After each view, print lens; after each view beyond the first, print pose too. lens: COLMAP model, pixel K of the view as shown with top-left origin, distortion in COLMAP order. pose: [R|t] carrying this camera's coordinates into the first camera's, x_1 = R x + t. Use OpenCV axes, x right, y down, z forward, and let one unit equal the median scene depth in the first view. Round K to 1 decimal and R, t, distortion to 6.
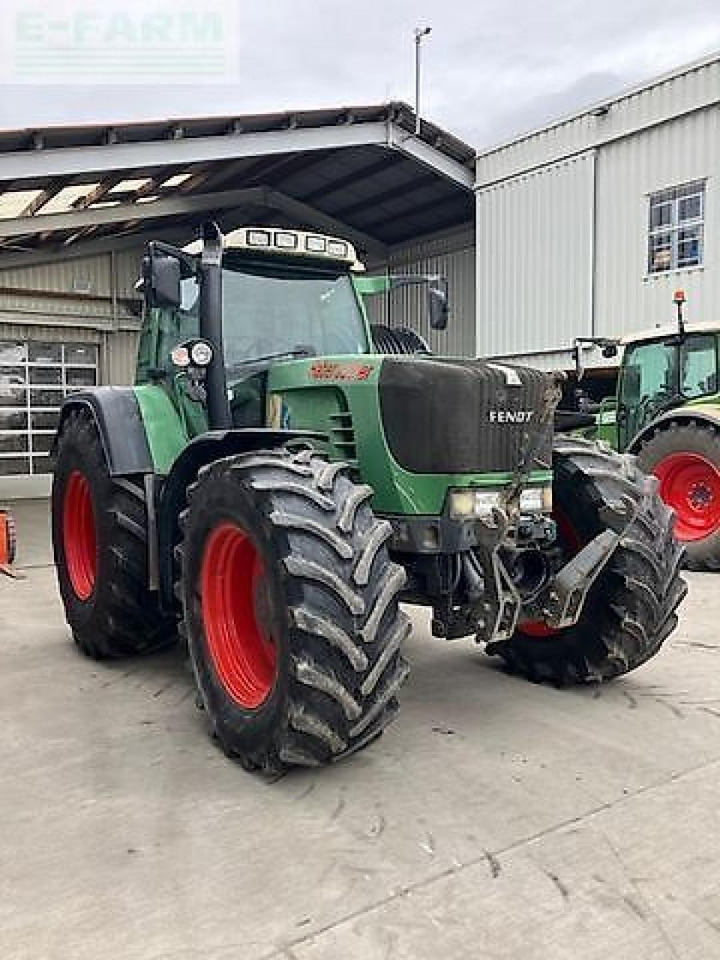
lens RADIAL K [[743.0, 0, 360.0], [0, 743.0, 480.0], [0, 0, 1]] dist [0.011717, 0.002522]
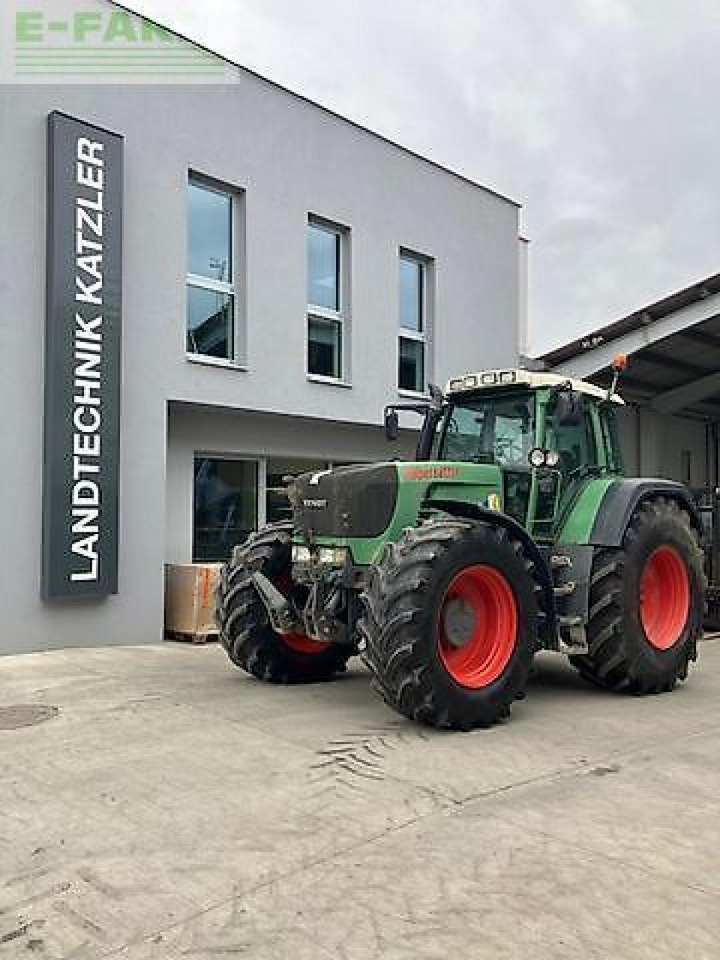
lens RADIAL K [[719.7, 0, 379.9], [0, 719.7, 474.2], [0, 0, 1]] dist [0.017551, 0.002020]
pose [[0.227704, -0.038643, -0.972963, 1.747913], [-0.083198, 0.994786, -0.058980, -0.065302], [0.970170, 0.094379, 0.223301, 0.763691]]
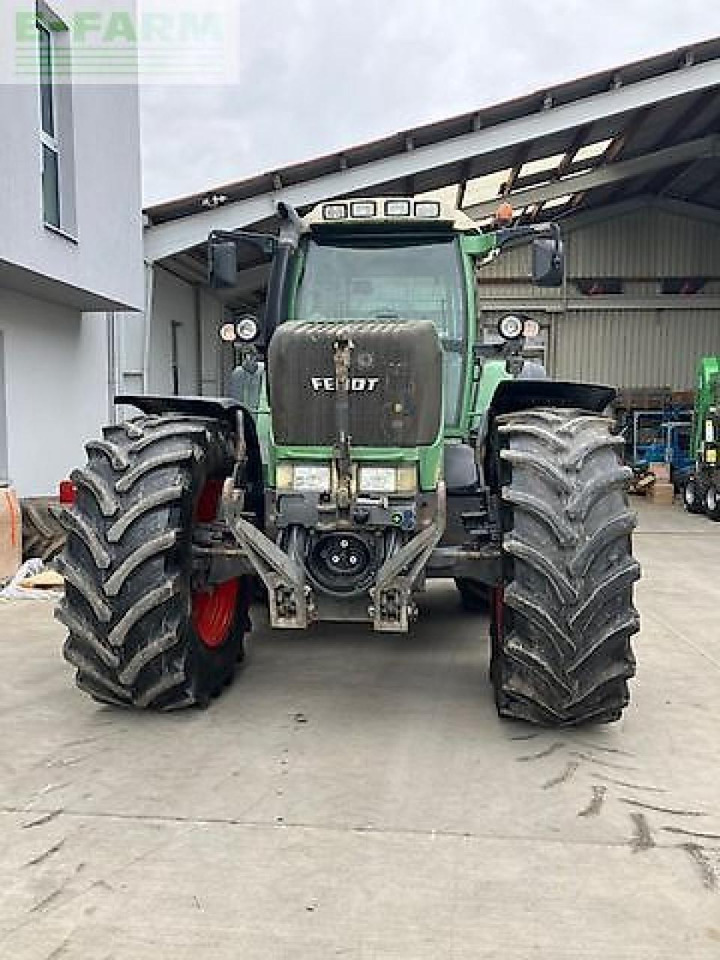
lens RADIAL K [[743.0, 0, 360.0], [0, 743.0, 480.0], [0, 0, 1]] dist [0.011717, 0.002522]
pose [[0.792552, 0.074548, -0.605230, 0.746846], [-0.059556, 0.997217, 0.044843, -0.011701], [0.606889, 0.000505, 0.794786, 0.305051]]
